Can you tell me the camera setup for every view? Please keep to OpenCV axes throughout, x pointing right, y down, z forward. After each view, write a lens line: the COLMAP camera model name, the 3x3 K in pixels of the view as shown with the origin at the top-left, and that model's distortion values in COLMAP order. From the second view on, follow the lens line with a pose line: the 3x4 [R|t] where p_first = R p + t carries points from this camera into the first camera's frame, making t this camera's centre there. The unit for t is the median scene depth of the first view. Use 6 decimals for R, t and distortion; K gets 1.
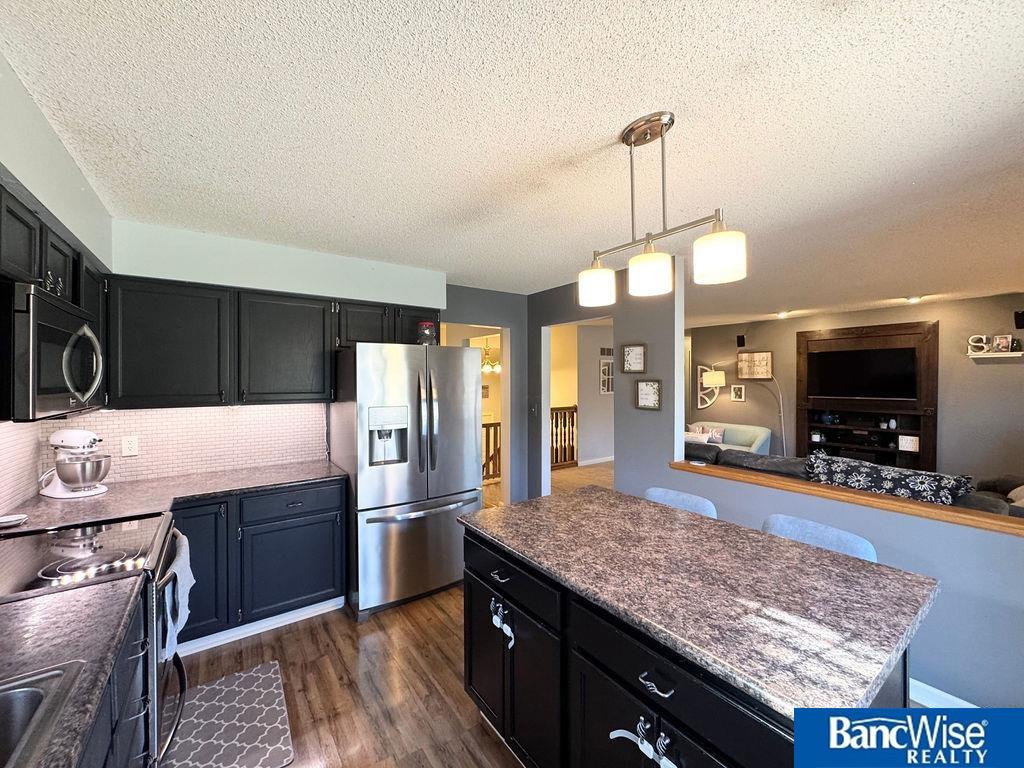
lens RADIAL K [[407.9, 0, 510.7], [0, 407.9, 381.3], [0, 0, 1]] dist [-0.003183, 0.000932]
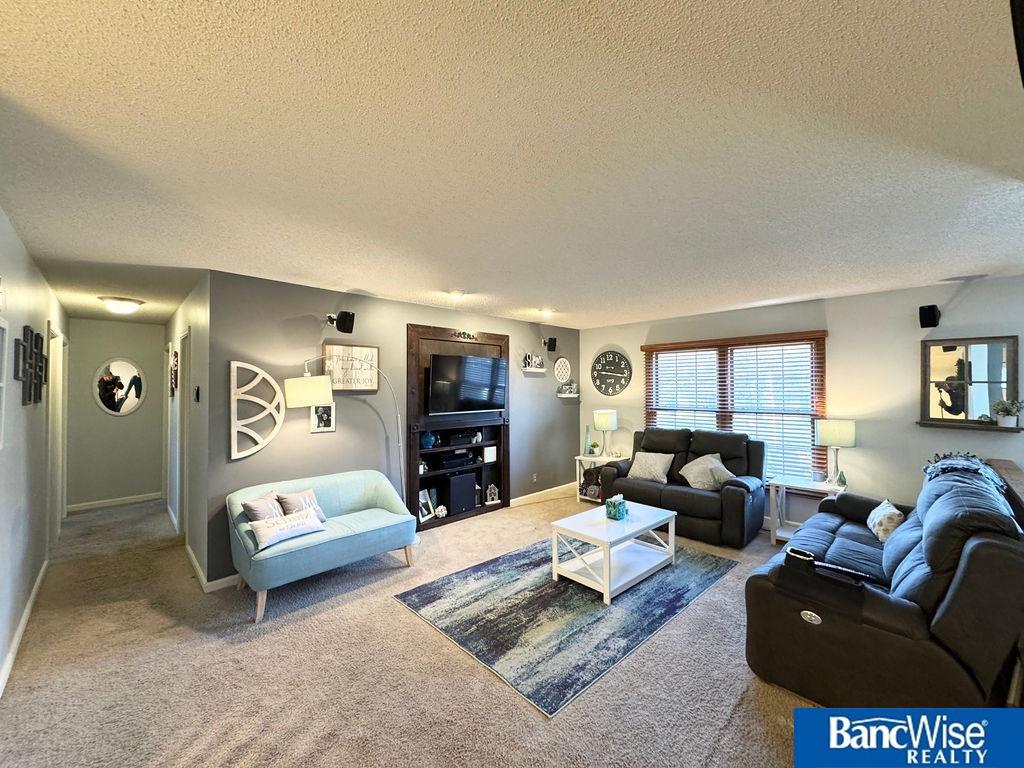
lens RADIAL K [[407.9, 0, 512.0], [0, 407.9, 383.0], [0, 0, 1]] dist [-0.003183, 0.000932]
pose [[-0.155962, 0.016727, 0.987621, -0.034814], [0.011380, 0.999821, -0.015136, -0.010848], [-0.987698, 0.008879, -0.156124, 1.752092]]
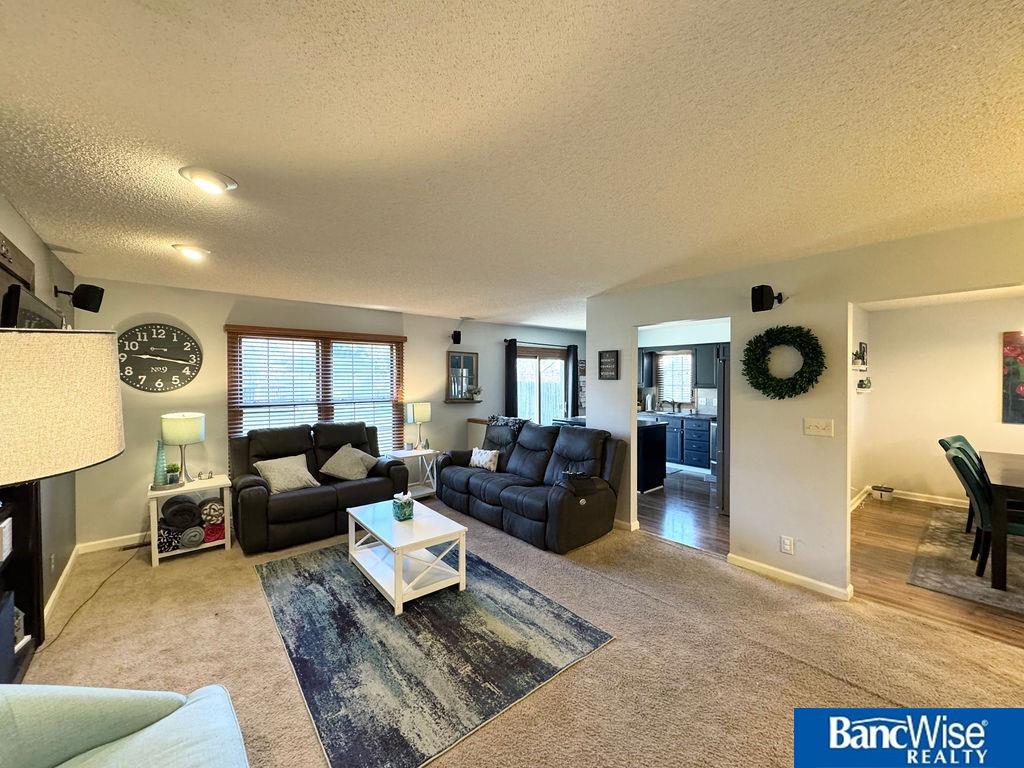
lens RADIAL K [[407.9, 0, 511.2], [0, 407.9, 384.4], [0, 0, 1]] dist [-0.003183, 0.000932]
pose [[-0.995575, 0.007006, -0.093711, 0.790808], [0.004952, 0.999743, 0.022133, -0.021004], [0.093842, 0.021571, -0.995353, 2.322177]]
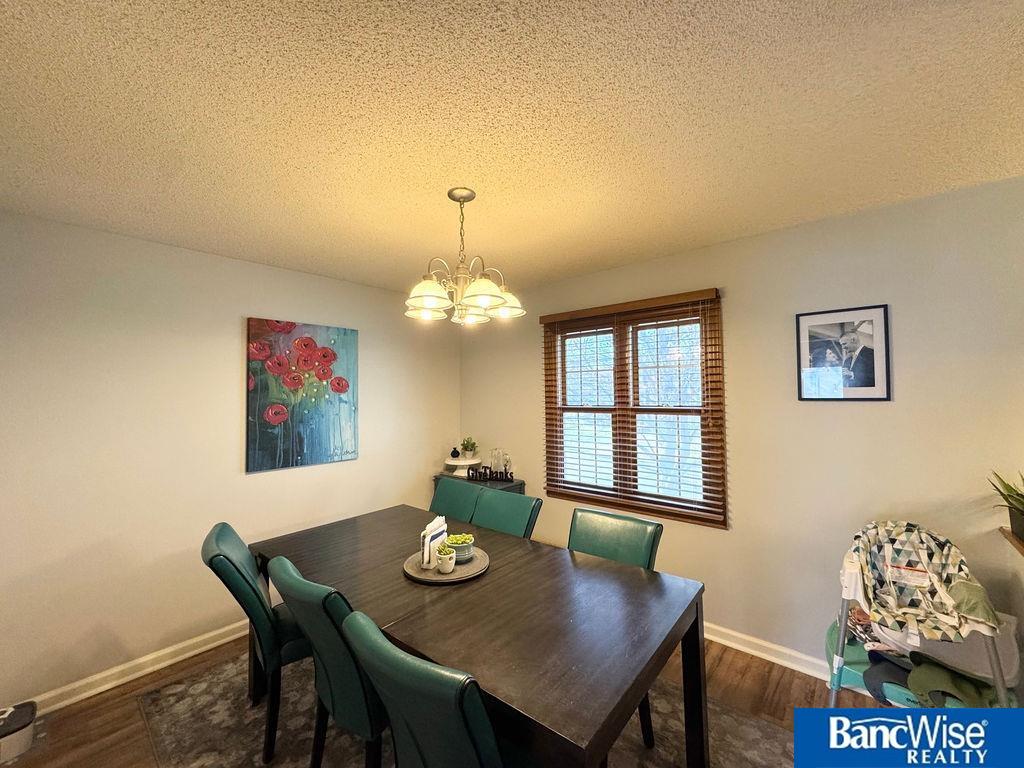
lens RADIAL K [[407.9, 0, 512.8], [0, 407.9, 380.3], [0, 0, 1]] dist [-0.003183, 0.000932]
pose [[0.233364, -0.030775, -0.971902, -0.124396], [0.002358, 0.999514, -0.031083, -0.007636], [0.972387, 0.004962, 0.233323, 1.396400]]
